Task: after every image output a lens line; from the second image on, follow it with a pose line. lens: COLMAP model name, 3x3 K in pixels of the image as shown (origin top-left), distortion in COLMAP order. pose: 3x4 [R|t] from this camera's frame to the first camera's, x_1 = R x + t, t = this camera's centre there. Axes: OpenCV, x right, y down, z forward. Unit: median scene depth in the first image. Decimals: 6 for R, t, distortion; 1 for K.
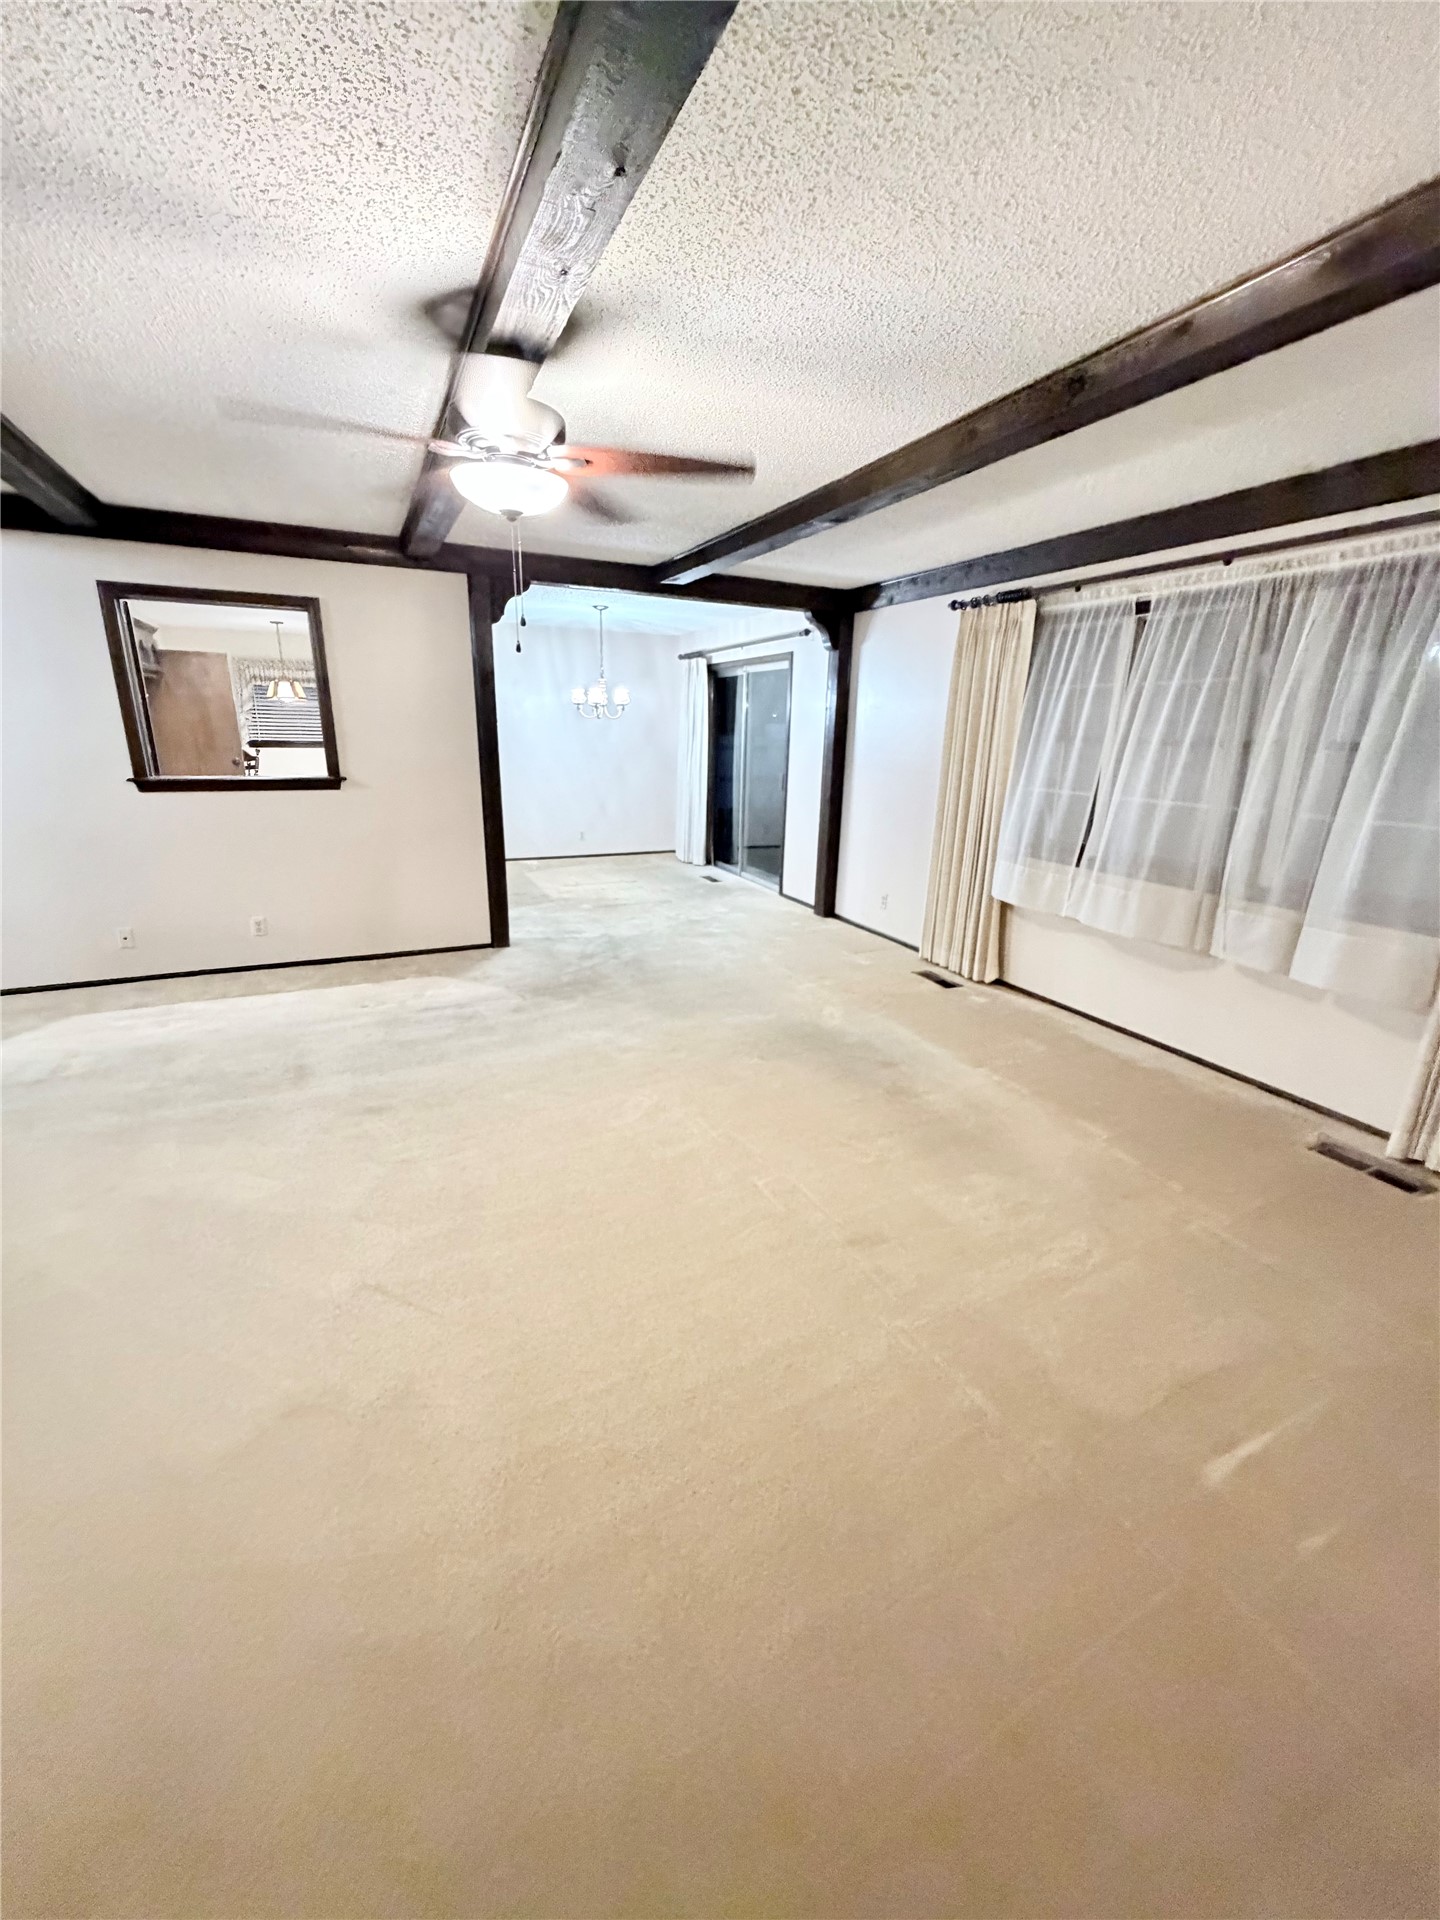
lens RADIAL K [[762.4, 0, 722.2], [0, 762.4, 956.4], [0, 0, 1]] dist [0.000229, 0.000658]
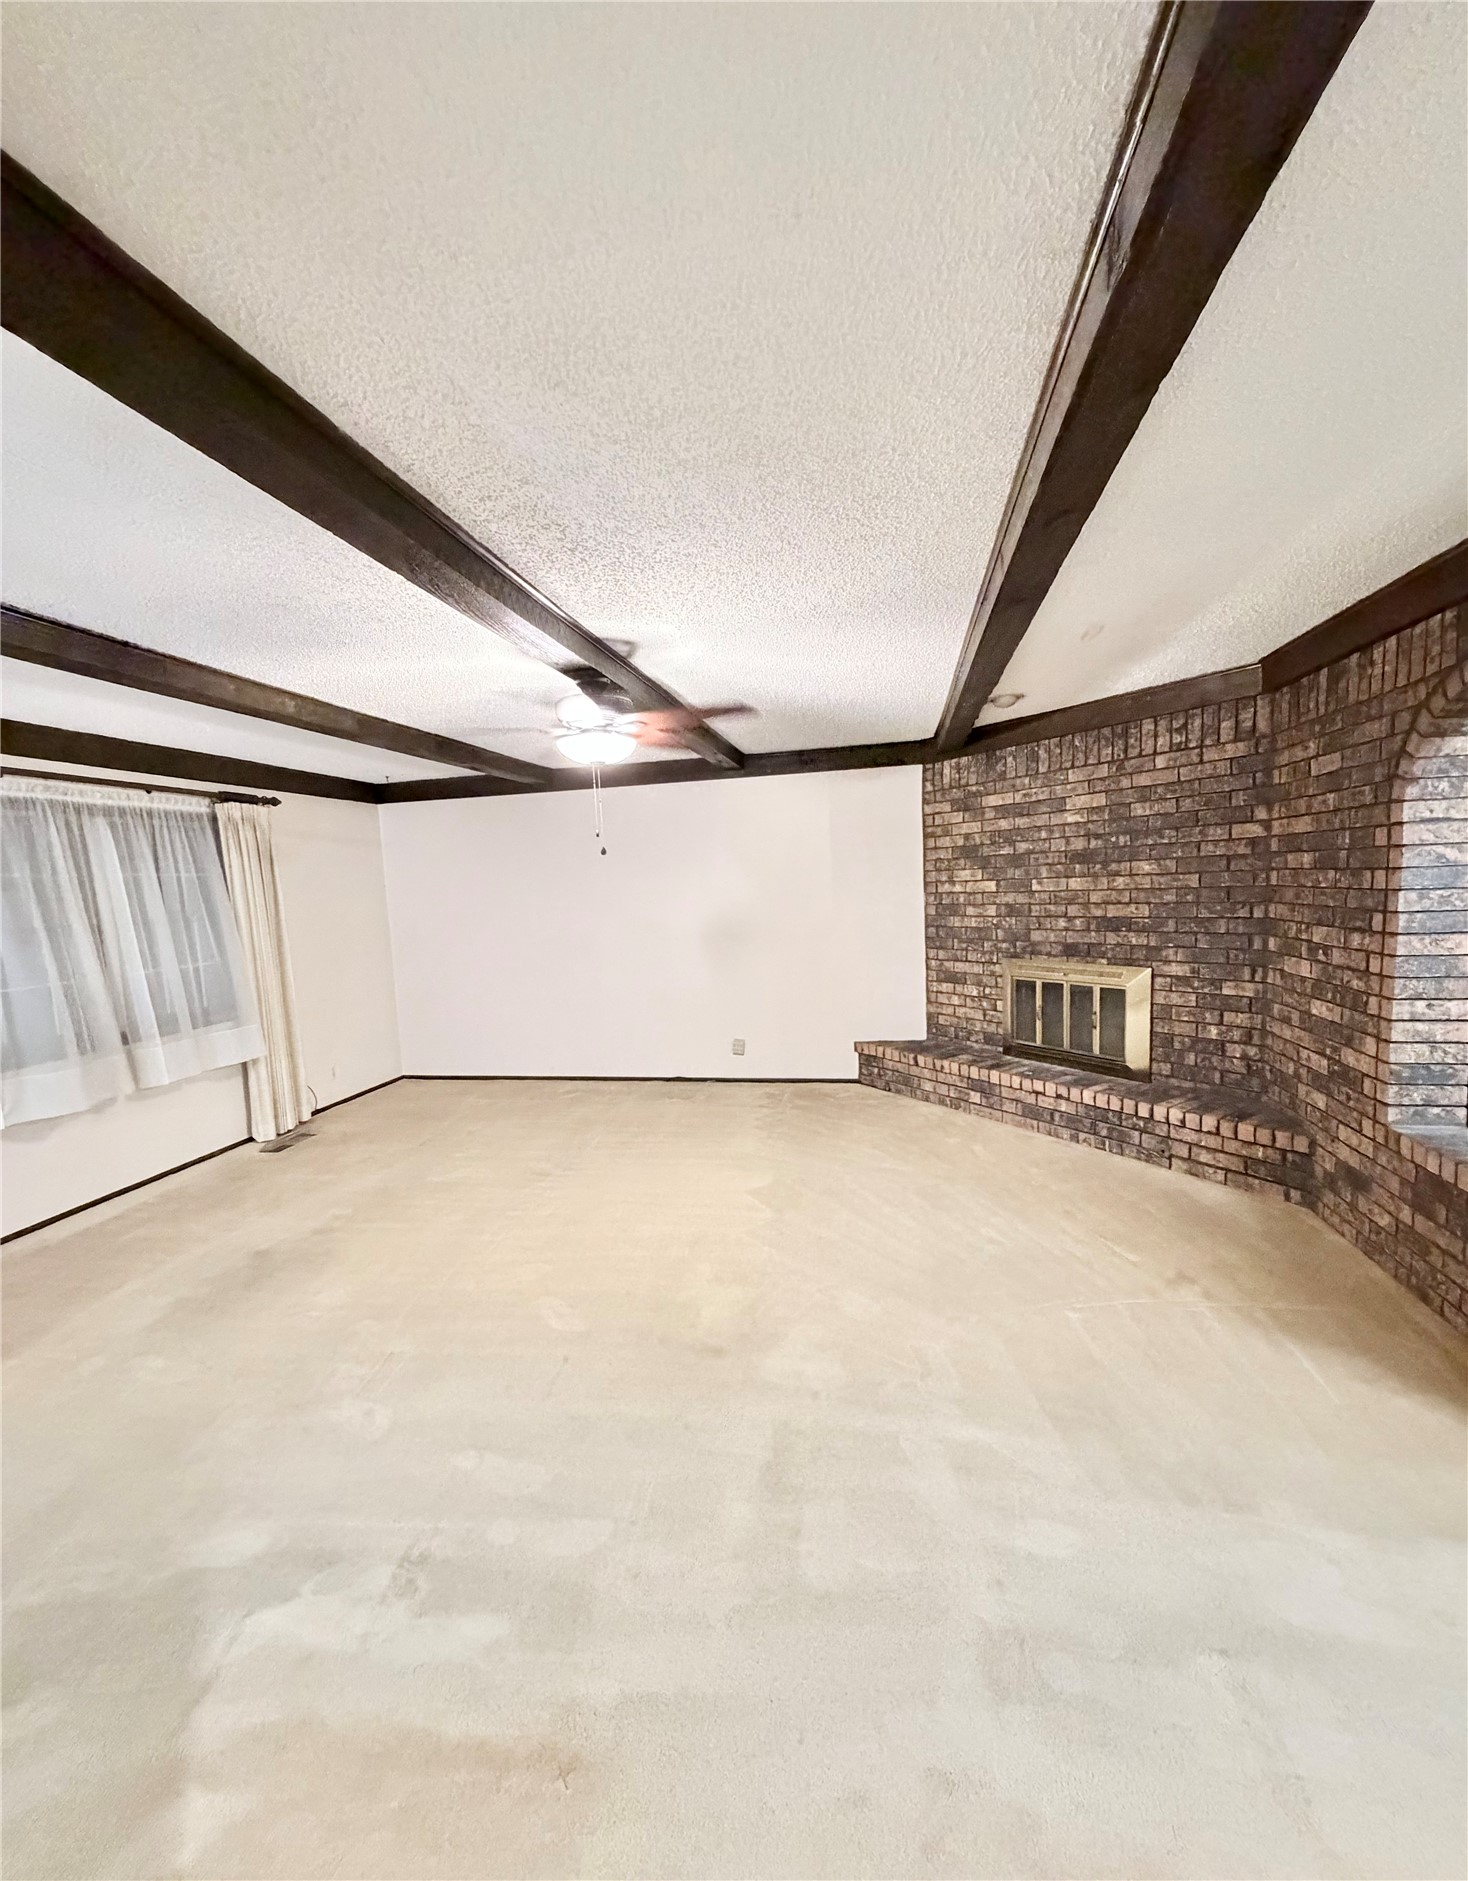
lens RADIAL K [[780.8, 0, 735.0], [0, 780.8, 975.0], [0, 0, 1]] dist [0.000611, 0.000098]
pose [[-0.806424, -0.054946, 0.588780, -0.651746], [0.195610, 0.914834, 0.353292, -0.323695], [-0.558048, 0.400074, -0.726996, 0.985150]]
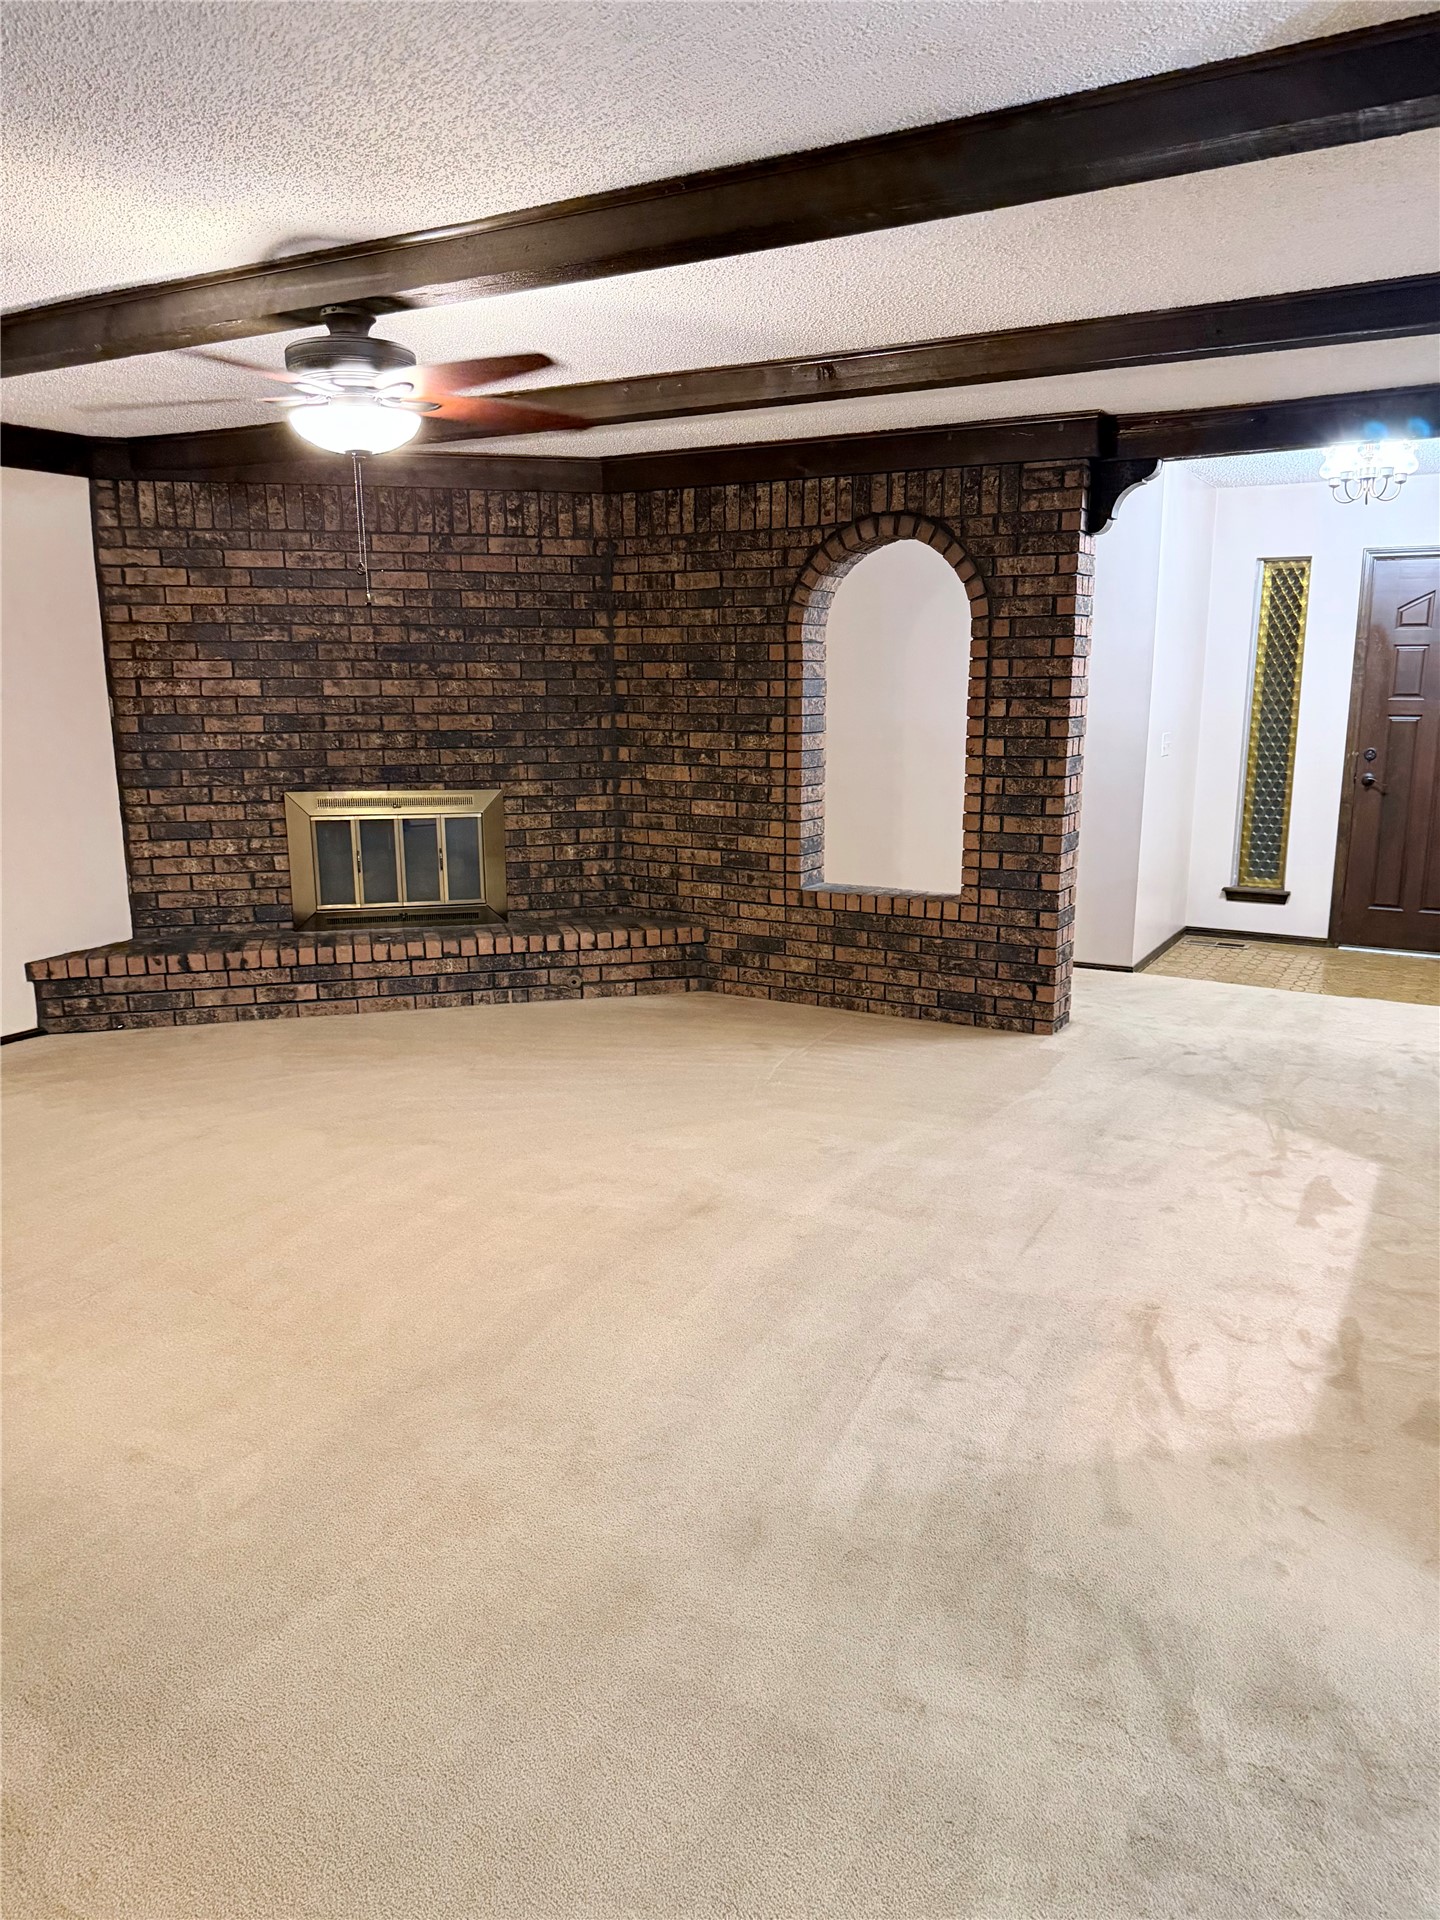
lens RADIAL K [[1331.4, 0, 727.2], [0, 1331.4, 969.2], [0, 0, 1]] dist [0.174963, -0.358139]
pose [[-0.813435, 0.107110, -0.571708, 0.157900], [-0.180260, 0.888085, 0.422861, -0.374113], [0.553018, 0.447026, -0.703092, 1.234404]]
